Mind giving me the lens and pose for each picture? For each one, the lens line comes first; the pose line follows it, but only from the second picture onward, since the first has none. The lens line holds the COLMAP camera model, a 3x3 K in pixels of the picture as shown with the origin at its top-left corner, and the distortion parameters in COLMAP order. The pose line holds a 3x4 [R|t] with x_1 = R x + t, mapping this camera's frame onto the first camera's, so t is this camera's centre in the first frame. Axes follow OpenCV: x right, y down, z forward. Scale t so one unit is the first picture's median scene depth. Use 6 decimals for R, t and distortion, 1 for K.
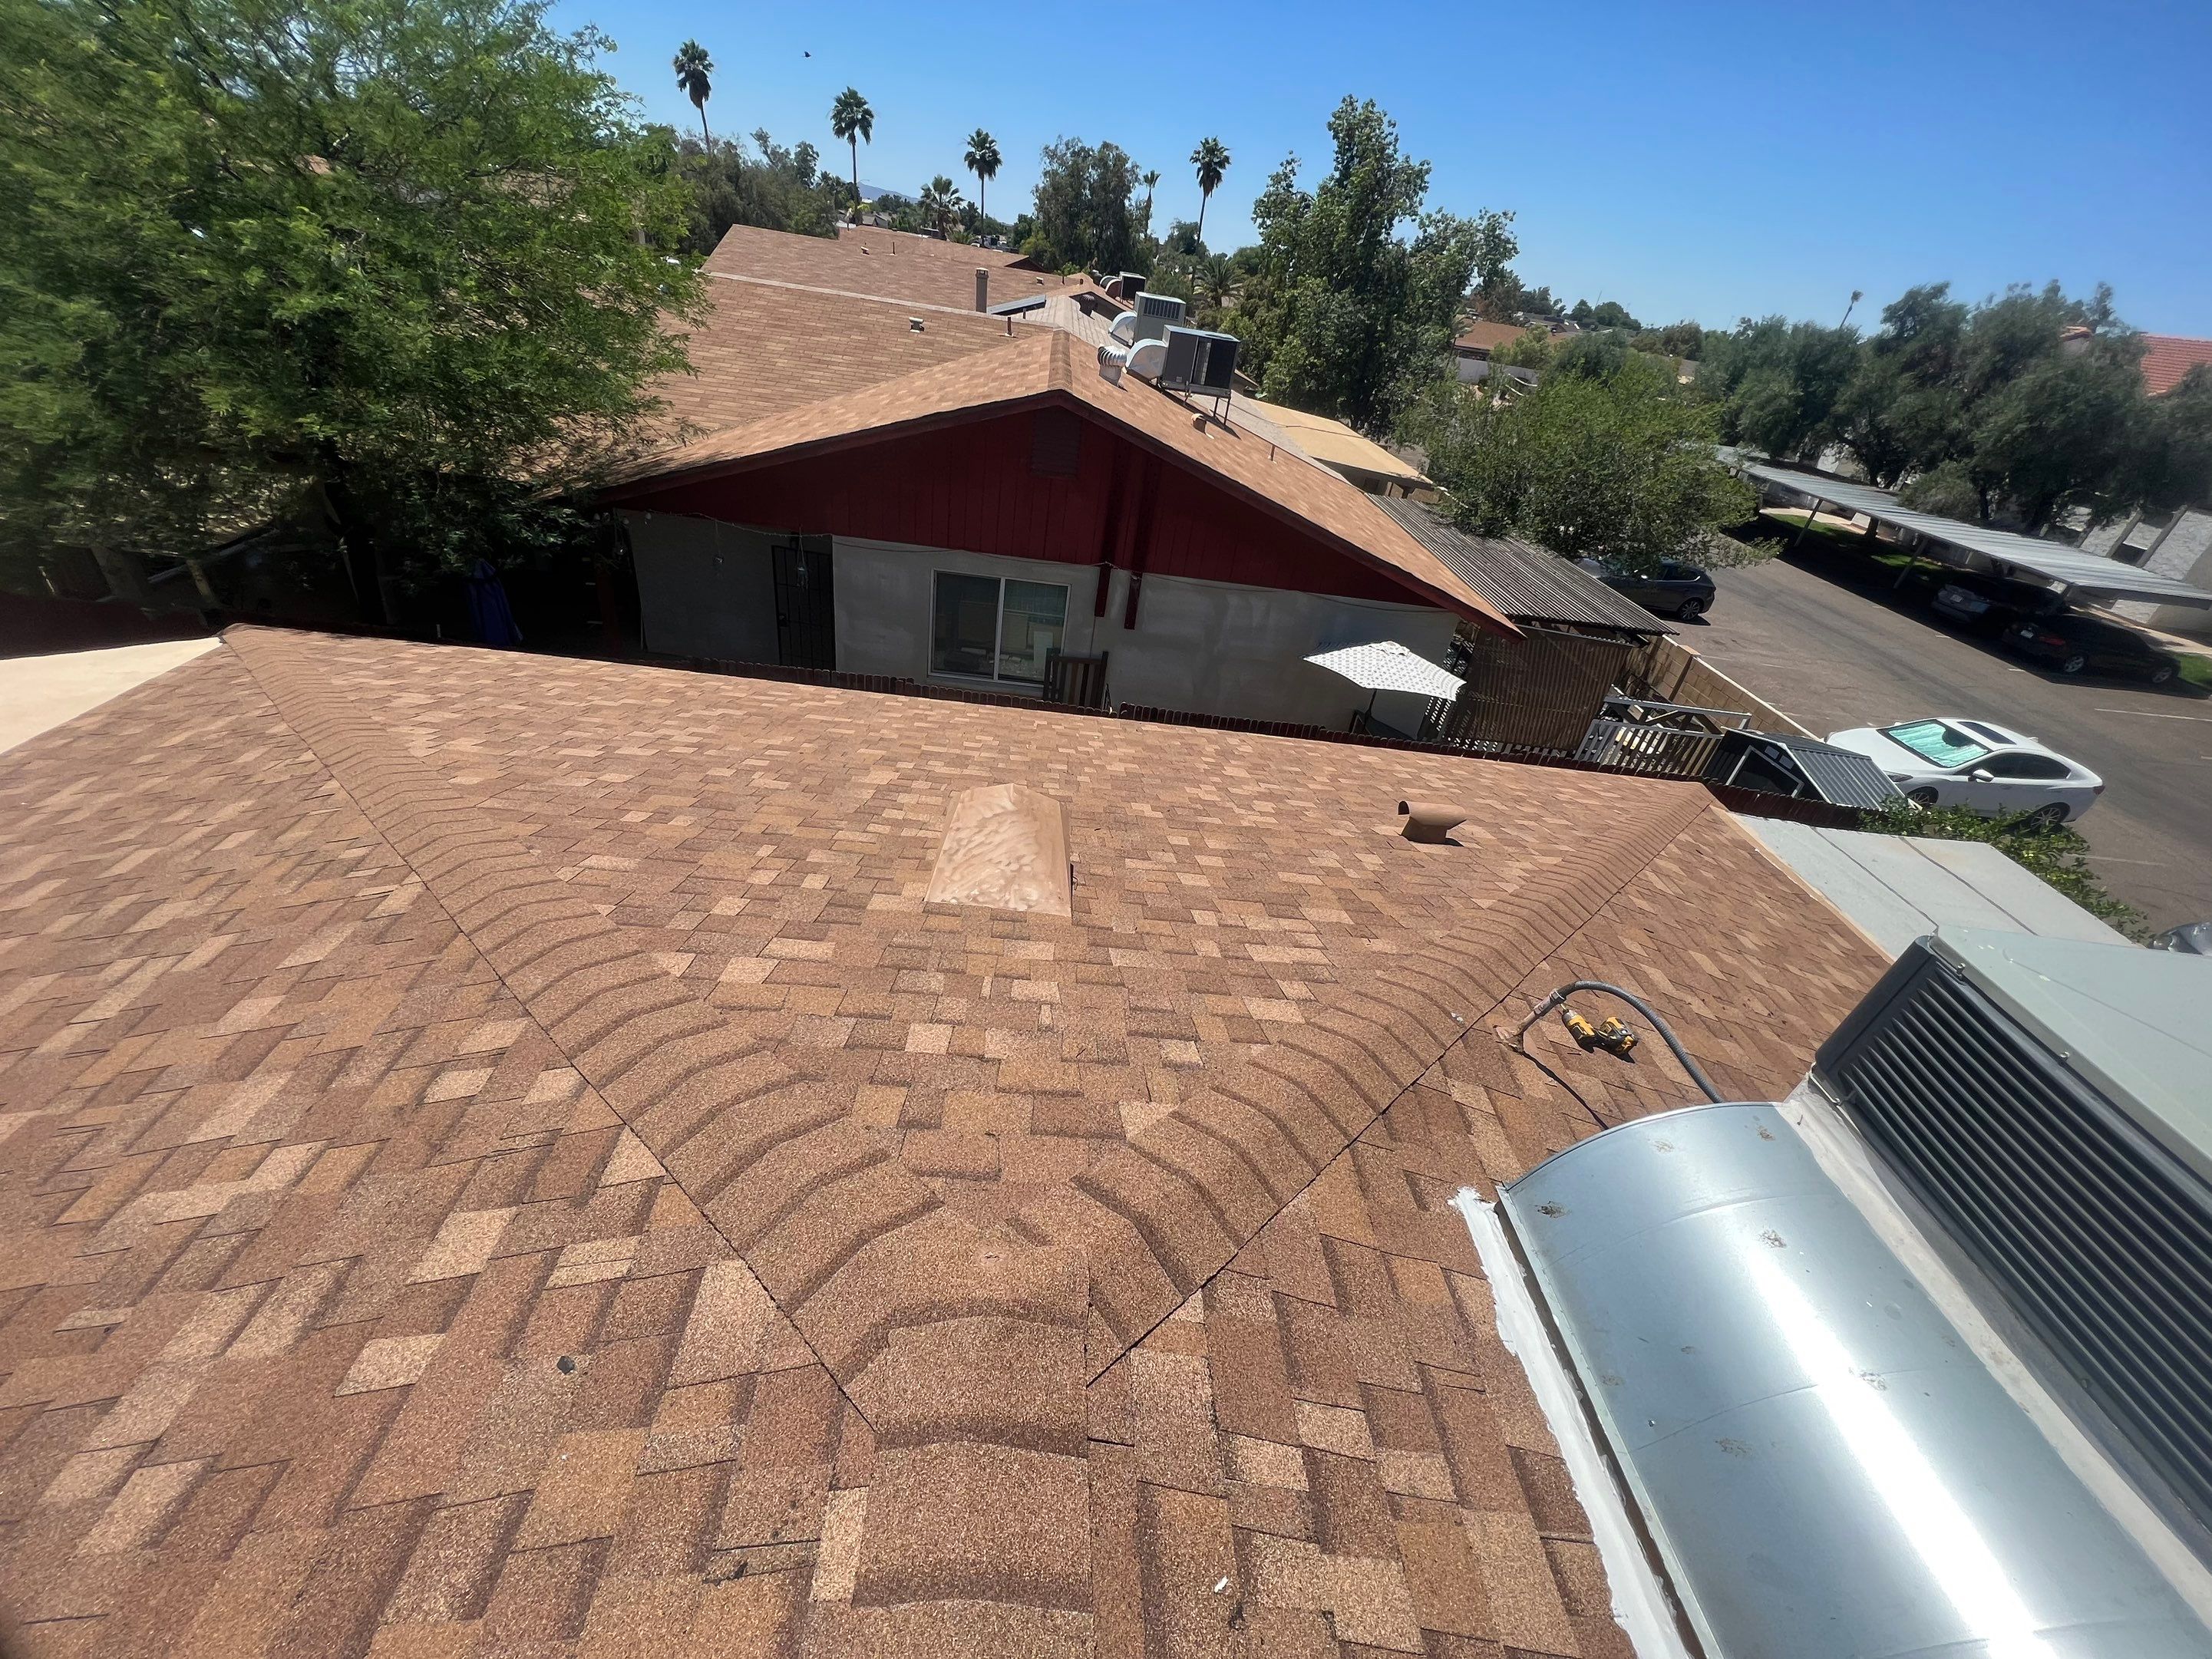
lens RADIAL K [[885.4, 0, 1107.4], [0, 885.4, 828.1], [0, 0, 1]] dist [-0.003405, 0.000808]
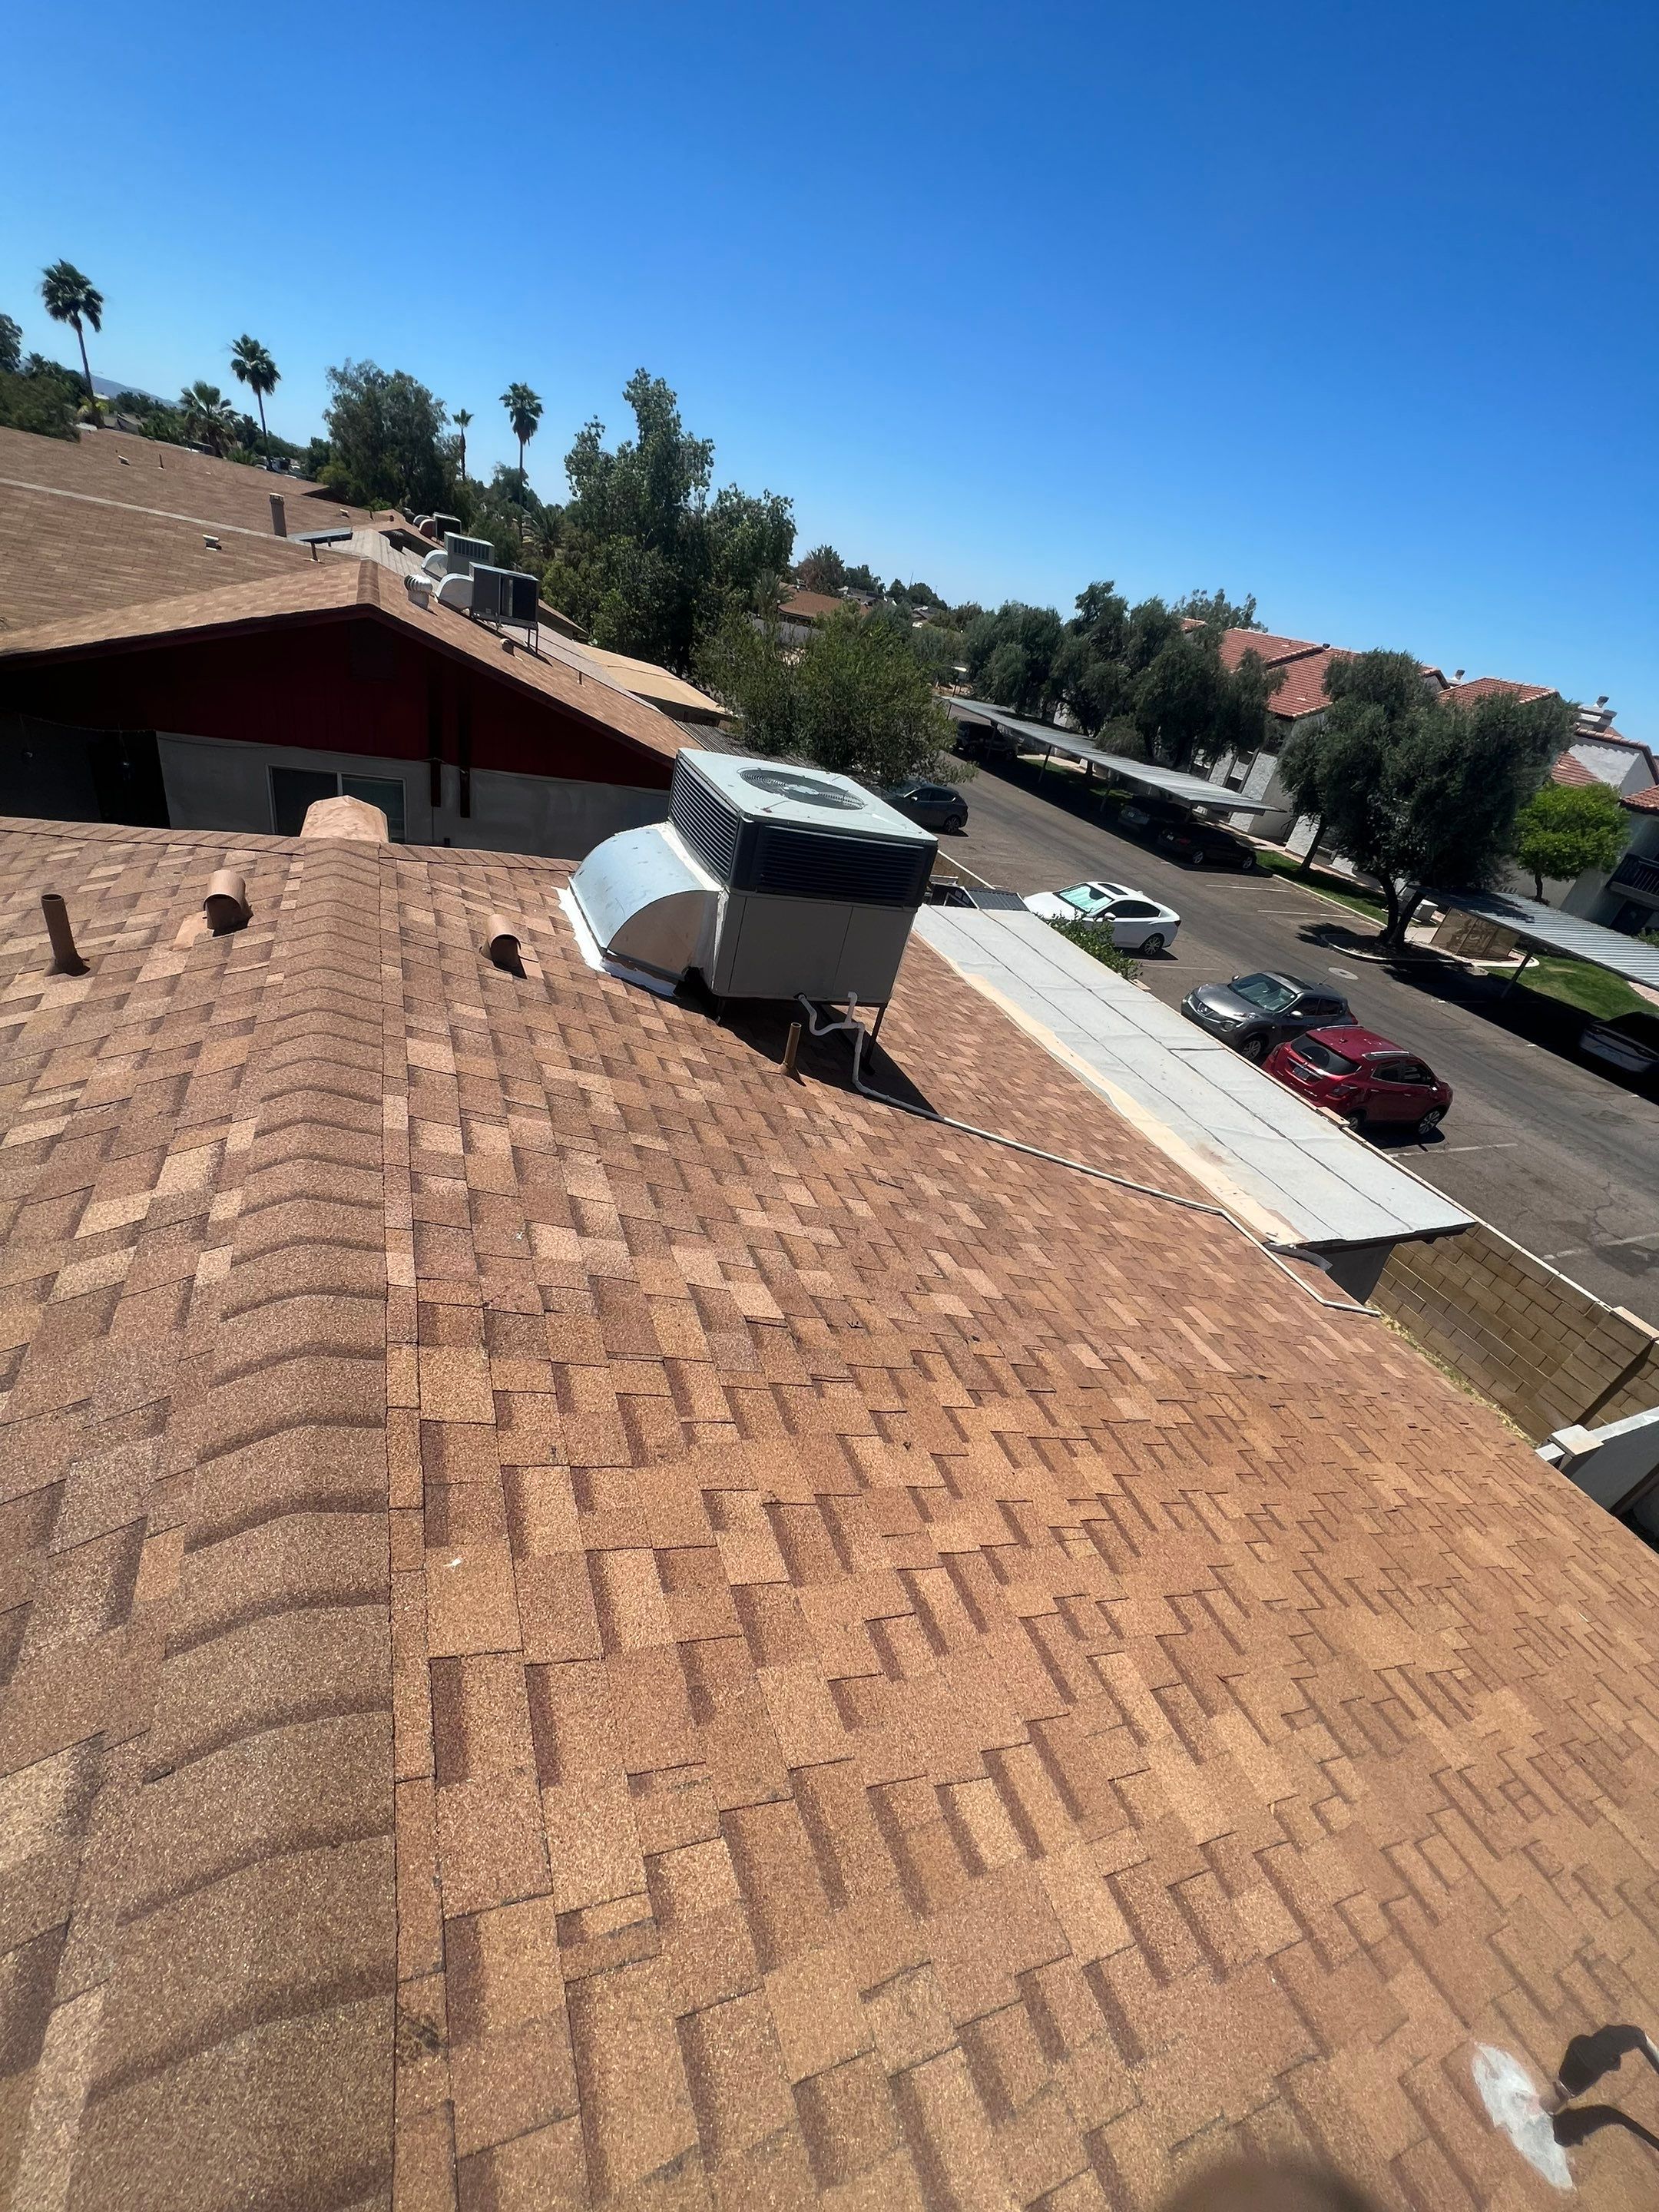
lens RADIAL K [[885.5, 0, 835.3], [0, 885.5, 1105.1], [0, 0, 1]] dist [-0.003405, 0.000808]
pose [[0.931298, -0.129926, 0.340299, 0.013069], [0.125067, 0.991485, 0.036276, 0.068625], [-0.342115, 0.008776, 0.939617, -0.107888]]
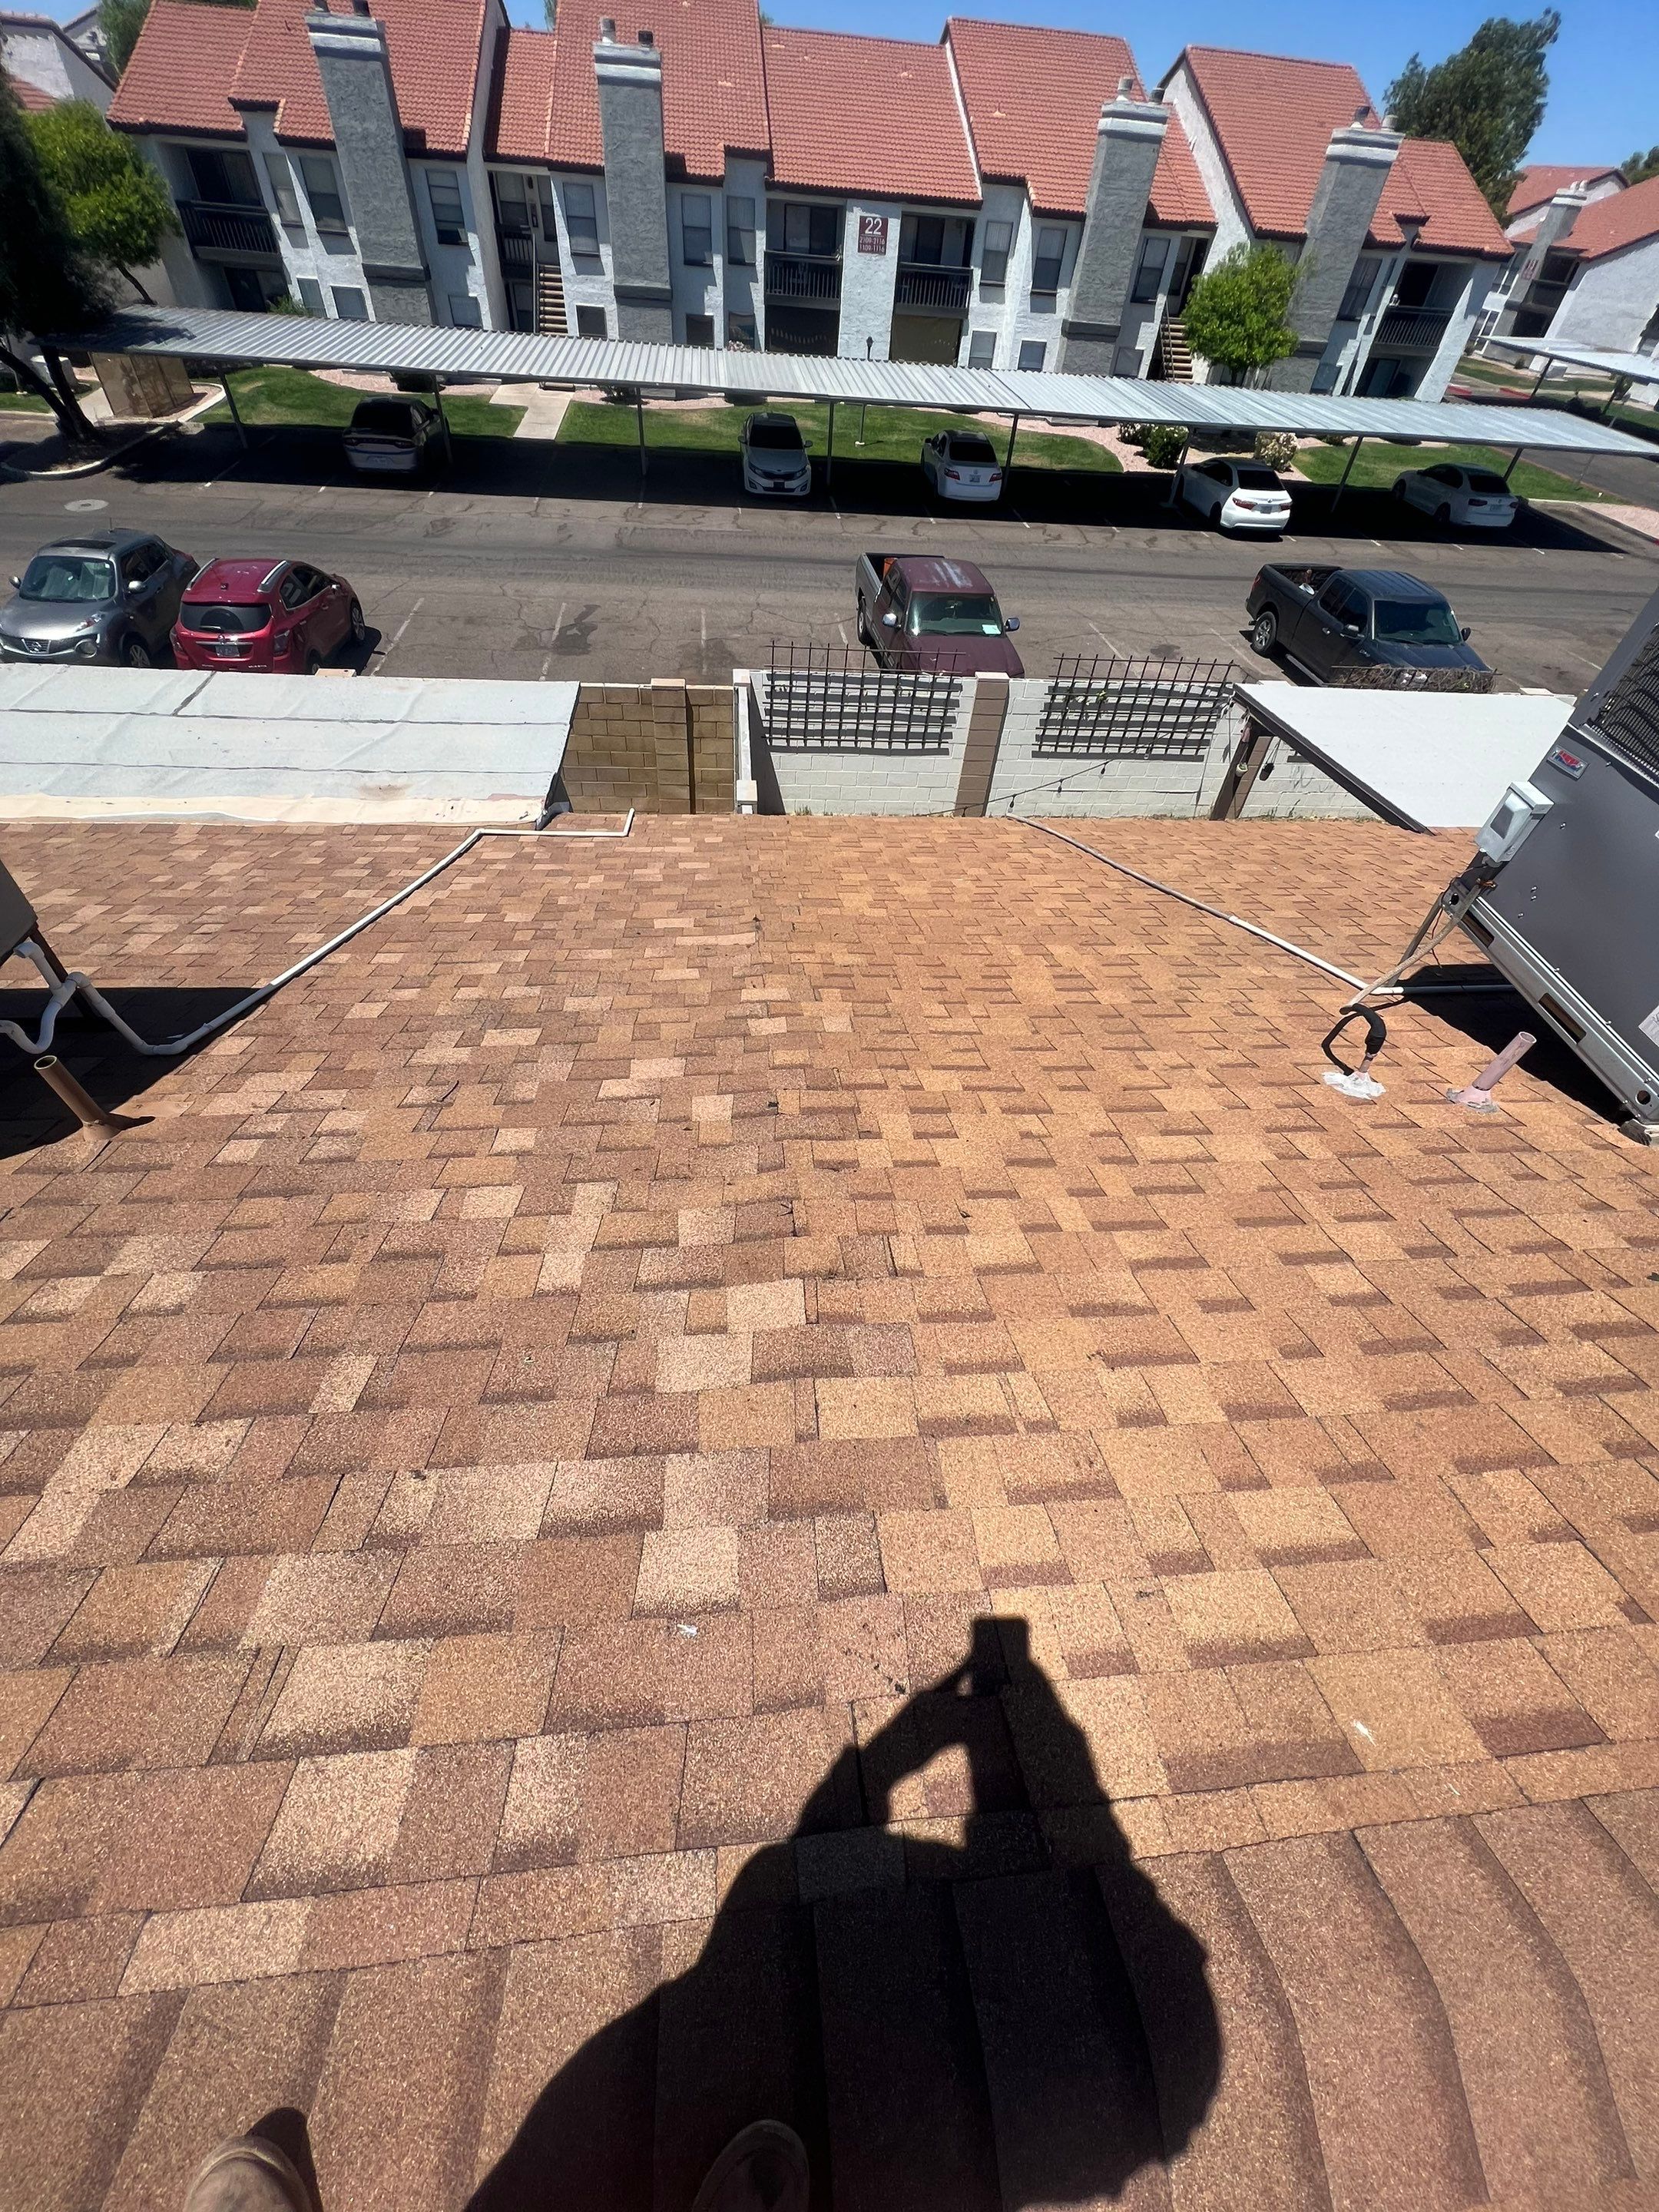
lens RADIAL K [[885.5, 0, 831.6], [0, 885.5, 1105.5], [0, 0, 1]] dist [-0.003405, 0.000808]
pose [[-0.051746, -0.816422, 0.575133, 0.009103], [0.486413, 0.482370, 0.728506, 0.045908], [-0.872195, 0.317450, 0.372157, -0.067239]]
